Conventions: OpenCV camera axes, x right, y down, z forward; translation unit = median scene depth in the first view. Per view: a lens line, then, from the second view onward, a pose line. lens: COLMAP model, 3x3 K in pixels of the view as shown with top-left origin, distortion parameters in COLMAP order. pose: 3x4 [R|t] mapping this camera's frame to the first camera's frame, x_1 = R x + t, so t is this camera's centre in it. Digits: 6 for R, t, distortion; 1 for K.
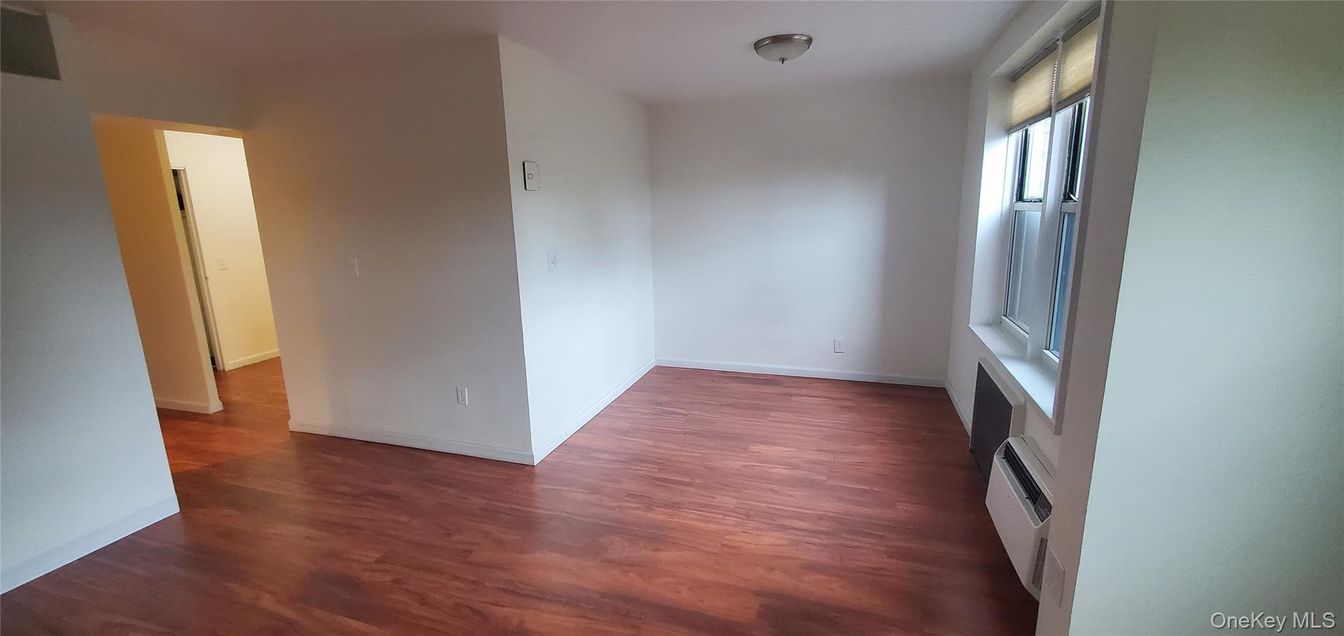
lens RADIAL K [[530.7, 0, 658.7], [0, 530.7, 312.9], [0, 0, 1]] dist [0.002435, -0.002312]
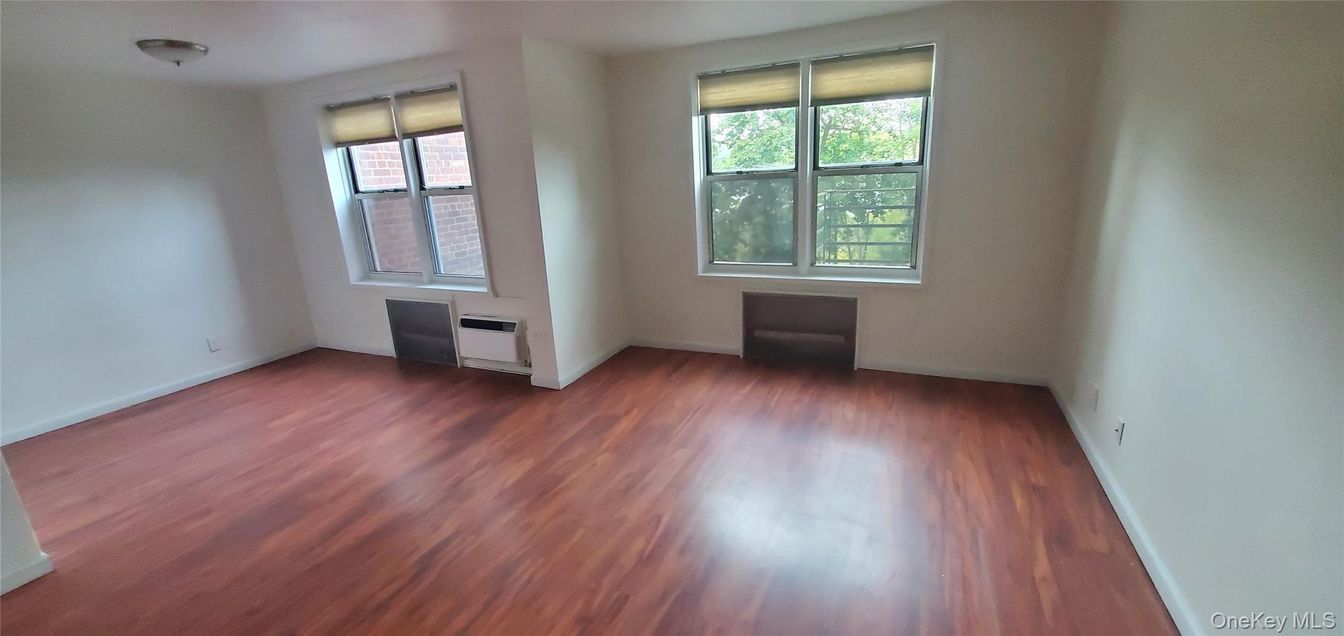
lens RADIAL K [[530.7, 0, 660.4], [0, 530.7, 318.1], [0, 0, 1]] dist [0.002435, -0.002312]
pose [[0.107443, -0.244815, 0.963598, -0.780304], [0.244245, 0.946006, 0.213112, 0.011250], [-0.963743, 0.212457, 0.161436, 0.017776]]
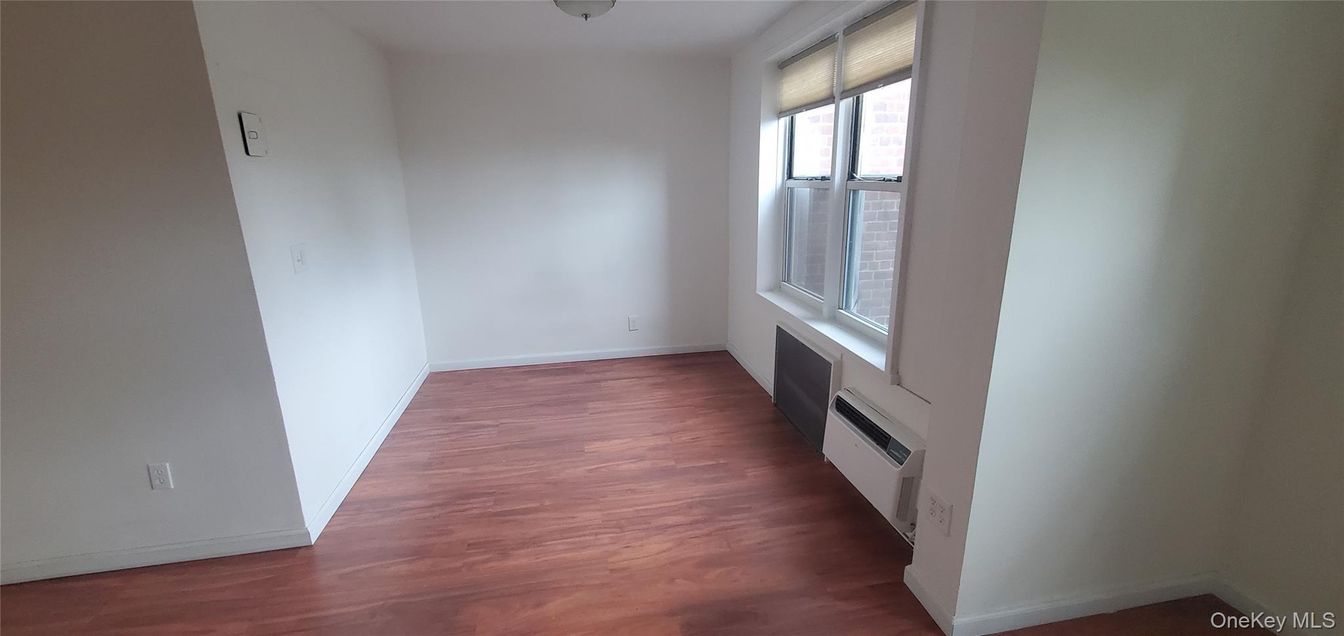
lens RADIAL K [[530.7, 0, 665.4], [0, 530.7, 317.3], [0, 0, 1]] dist [0.002435, -0.002312]
pose [[0.865884, -0.117656, 0.486212, -0.137682], [0.091440, 0.992798, 0.077400, -0.031916], [-0.491817, -0.022560, 0.870407, 0.149095]]
